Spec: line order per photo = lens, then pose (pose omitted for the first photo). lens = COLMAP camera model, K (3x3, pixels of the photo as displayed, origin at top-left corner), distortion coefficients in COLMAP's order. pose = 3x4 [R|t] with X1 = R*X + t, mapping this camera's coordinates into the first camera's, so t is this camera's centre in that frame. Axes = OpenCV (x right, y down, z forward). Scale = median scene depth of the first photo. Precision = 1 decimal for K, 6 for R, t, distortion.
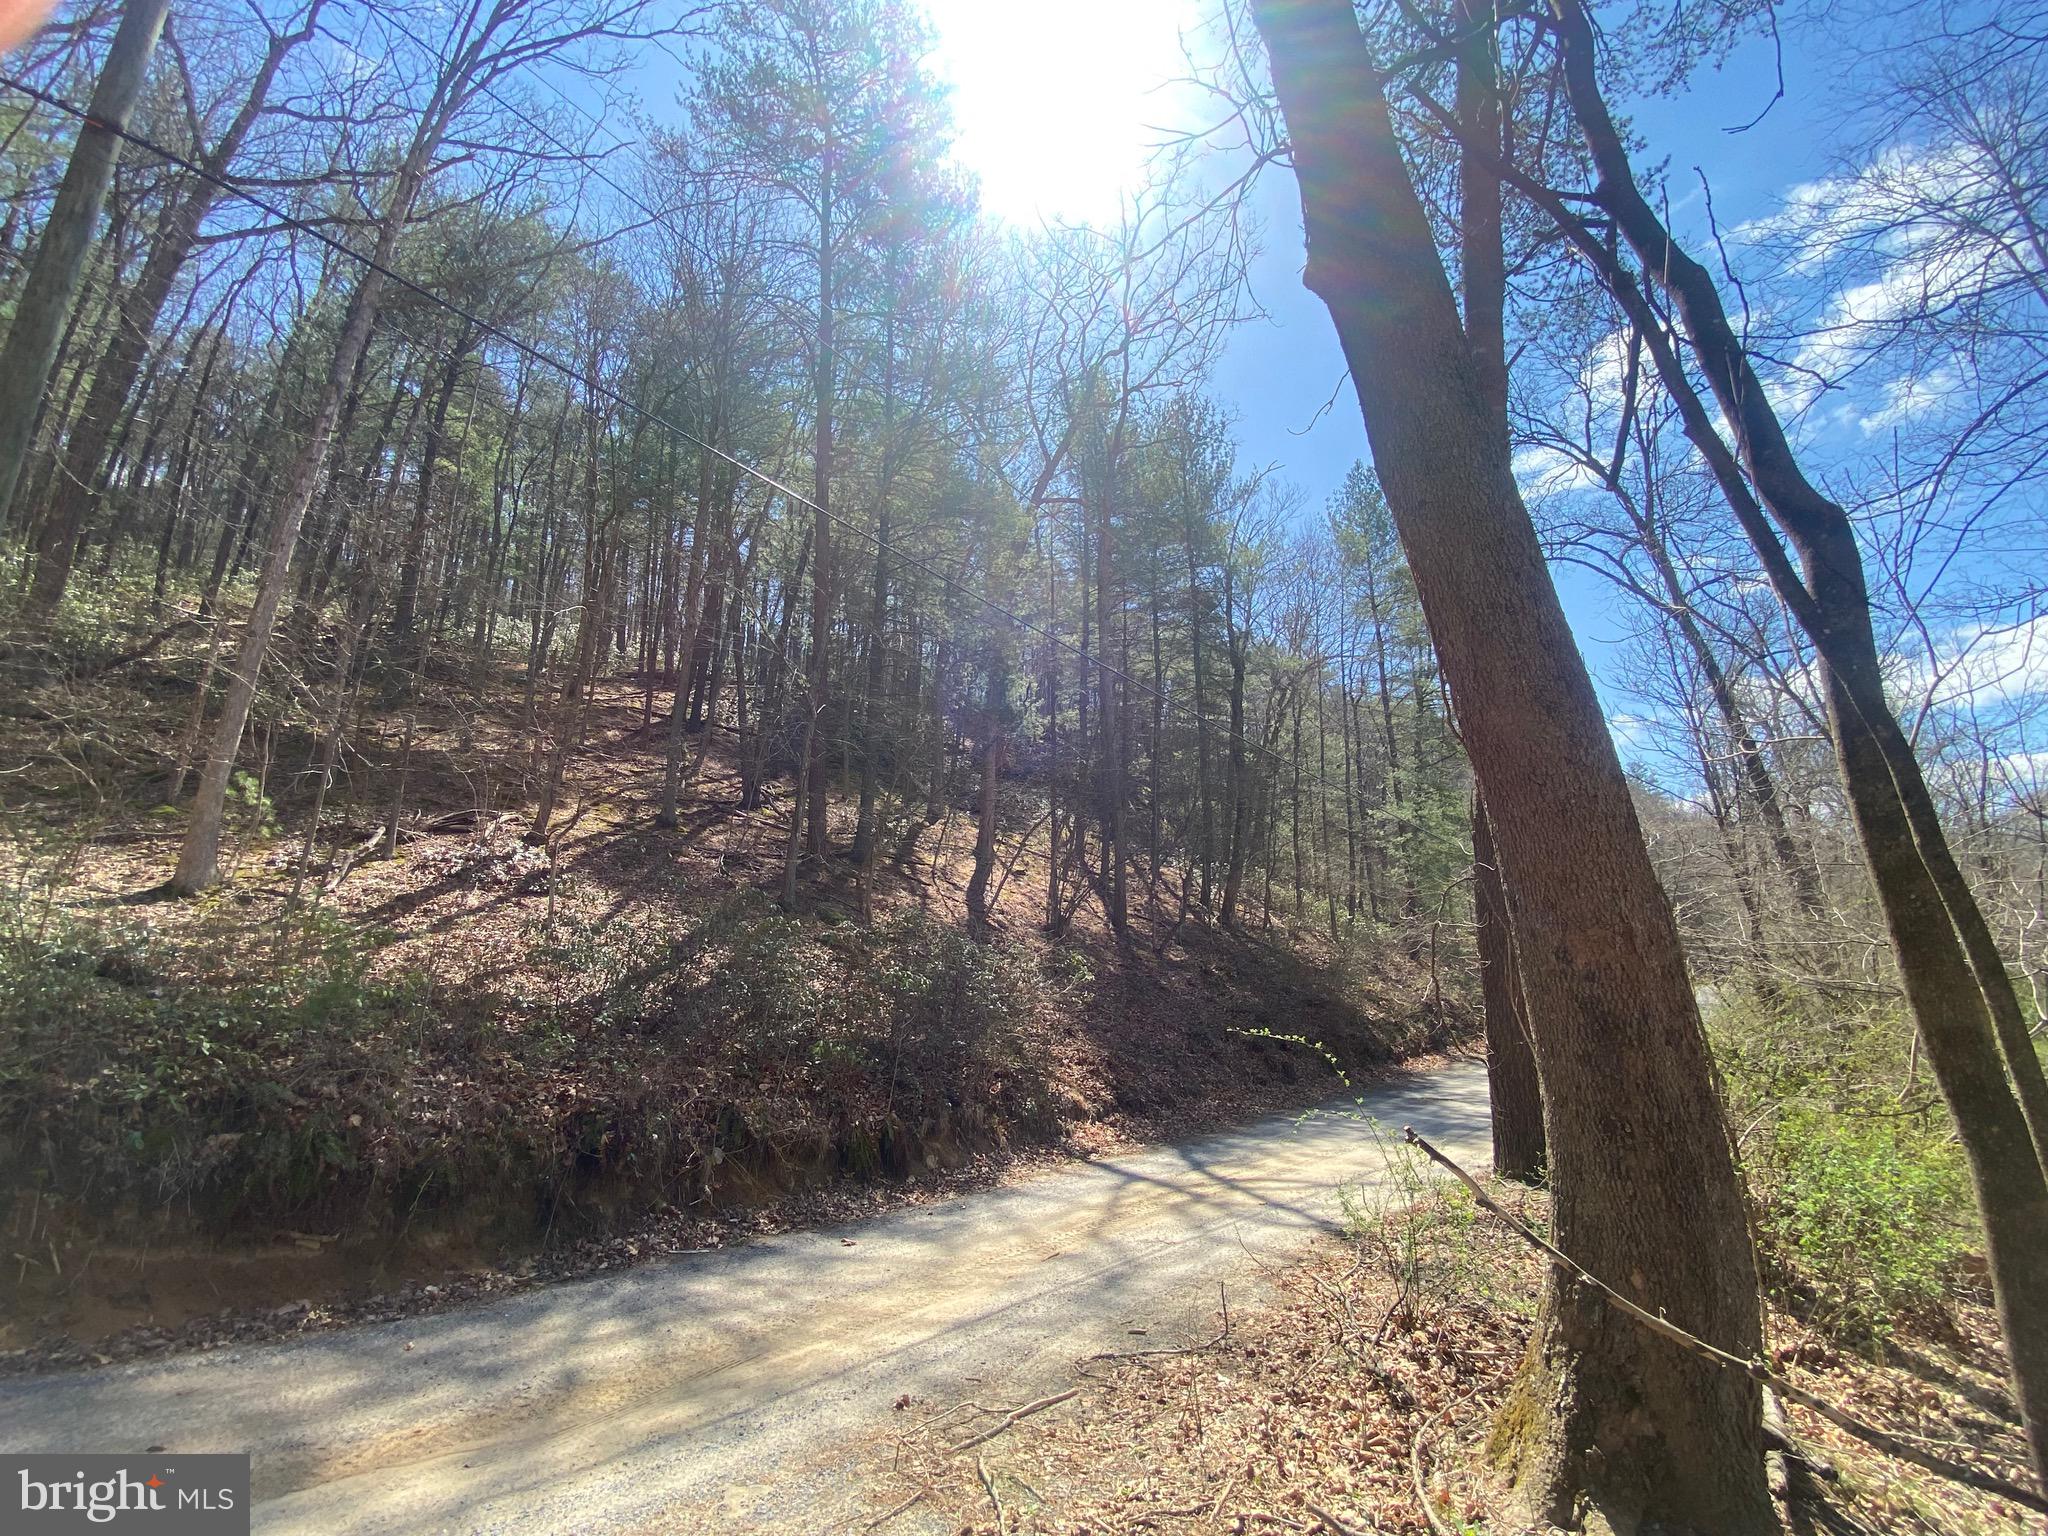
lens RADIAL K [[838.2, 0, 1022.6], [0, 838.2, 764.2], [0, 0, 1]] dist [0.011263, -0.015131]
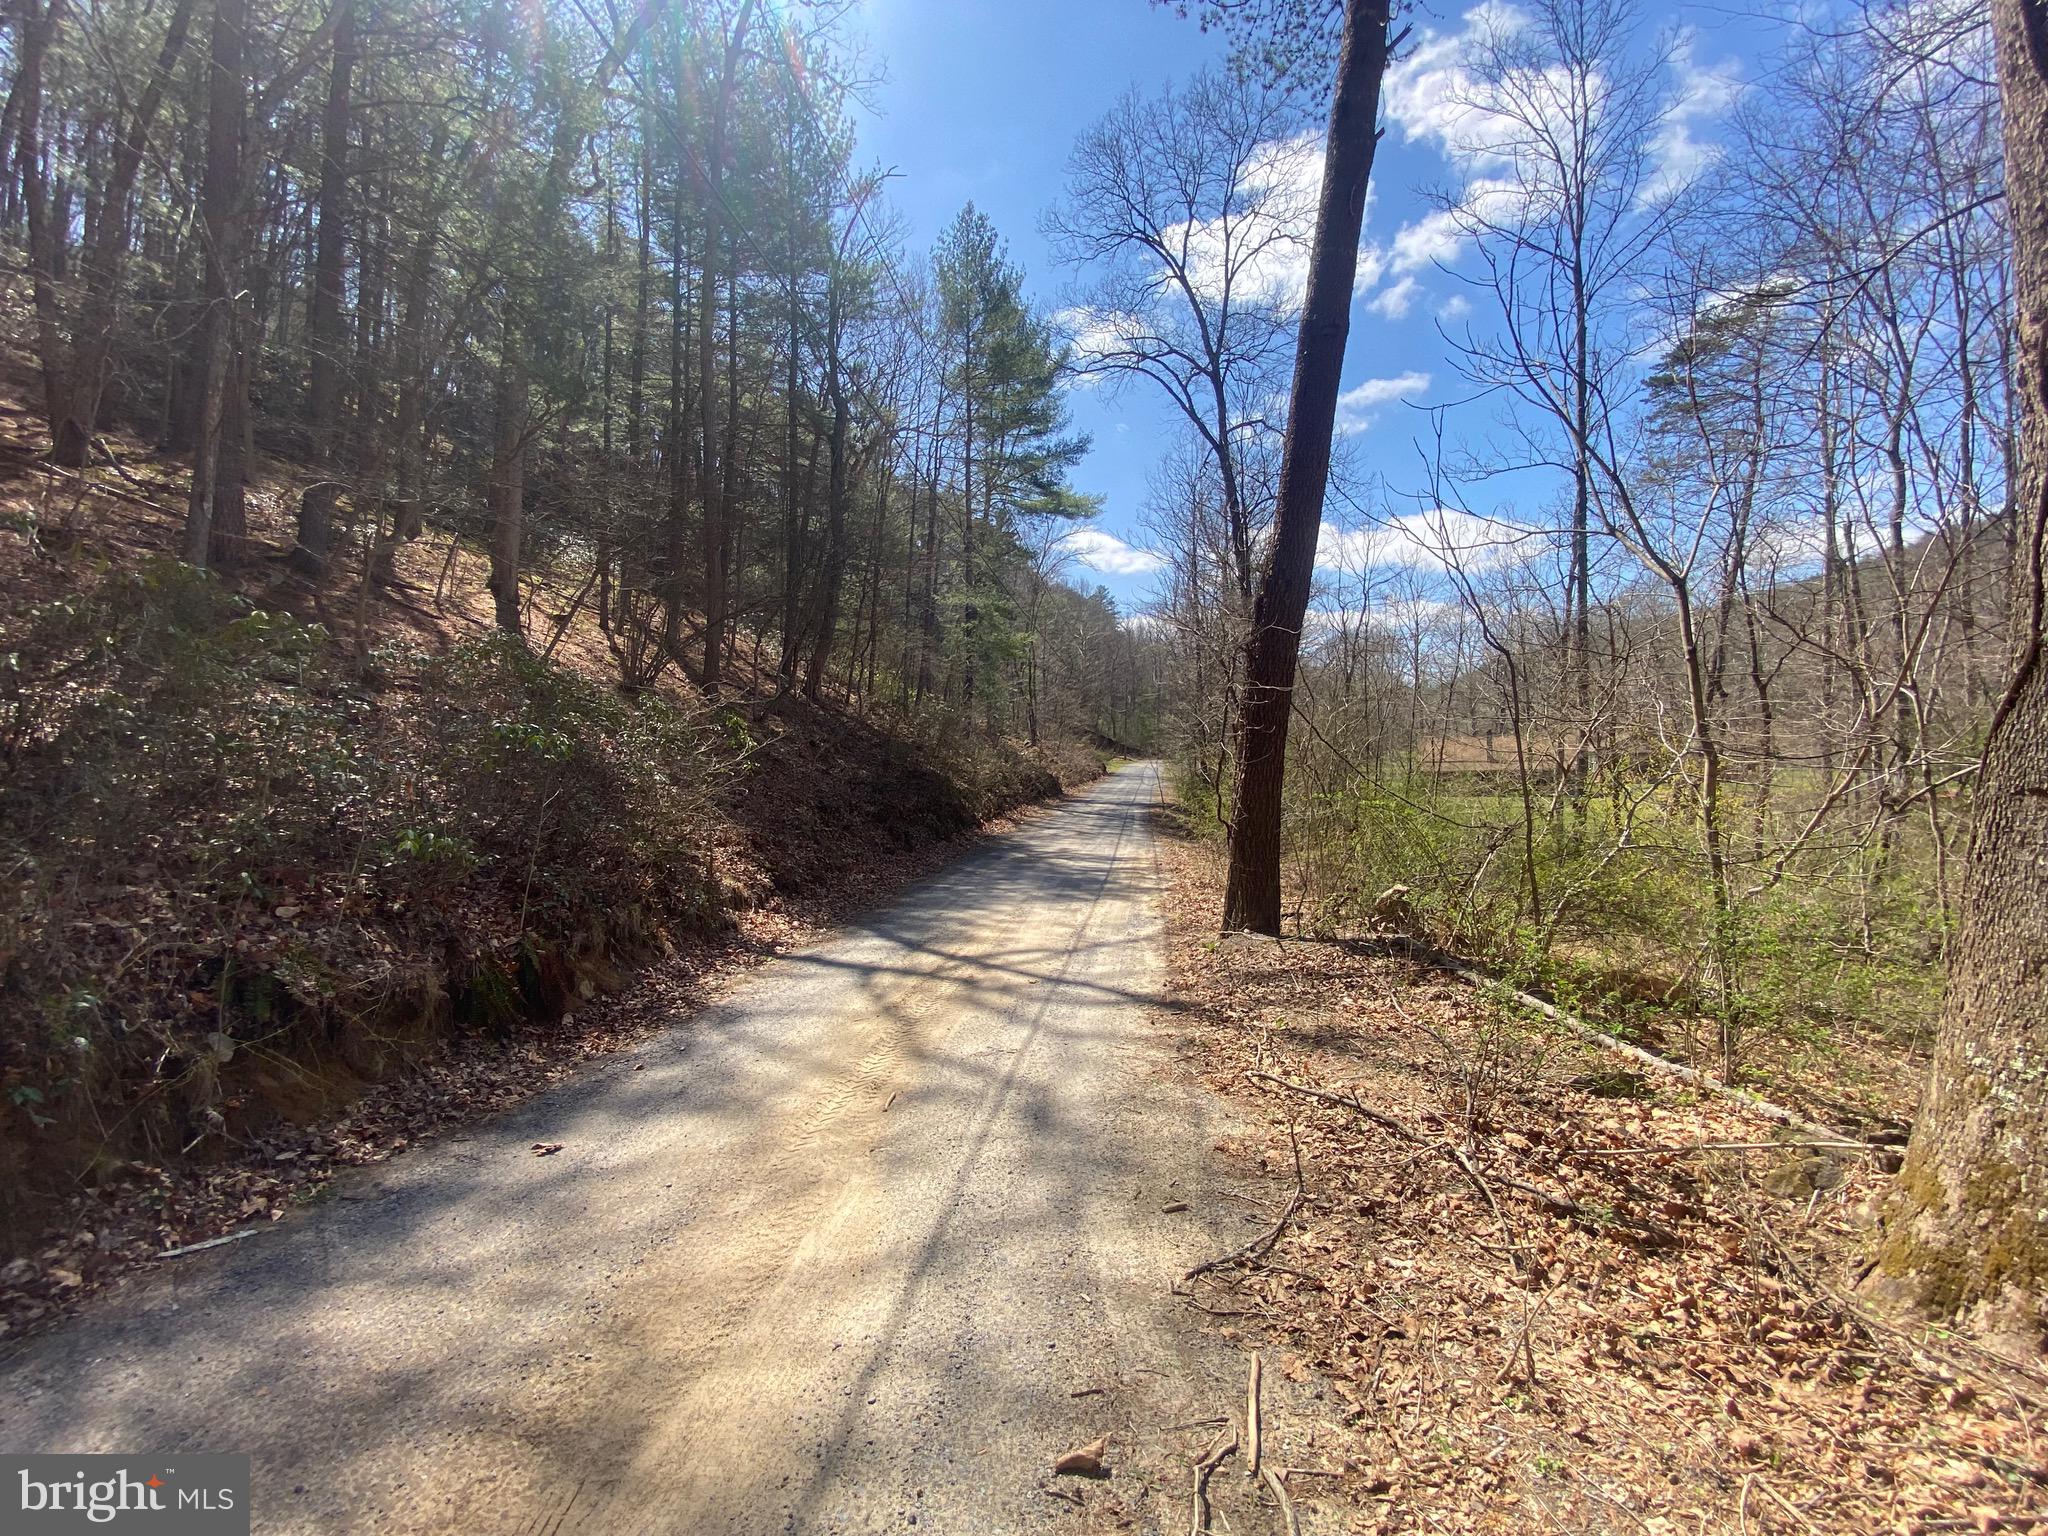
lens RADIAL K [[838.4, 0, 1026.5], [0, 838.4, 764.7], [0, 0, 1]] dist [0.012910, -0.018246]
pose [[0.843898, 0.004746, 0.536483, -0.152510], [-0.143171, 0.965690, 0.216668, 0.081841], [-0.517048, -0.259654, 0.815623, 0.258788]]
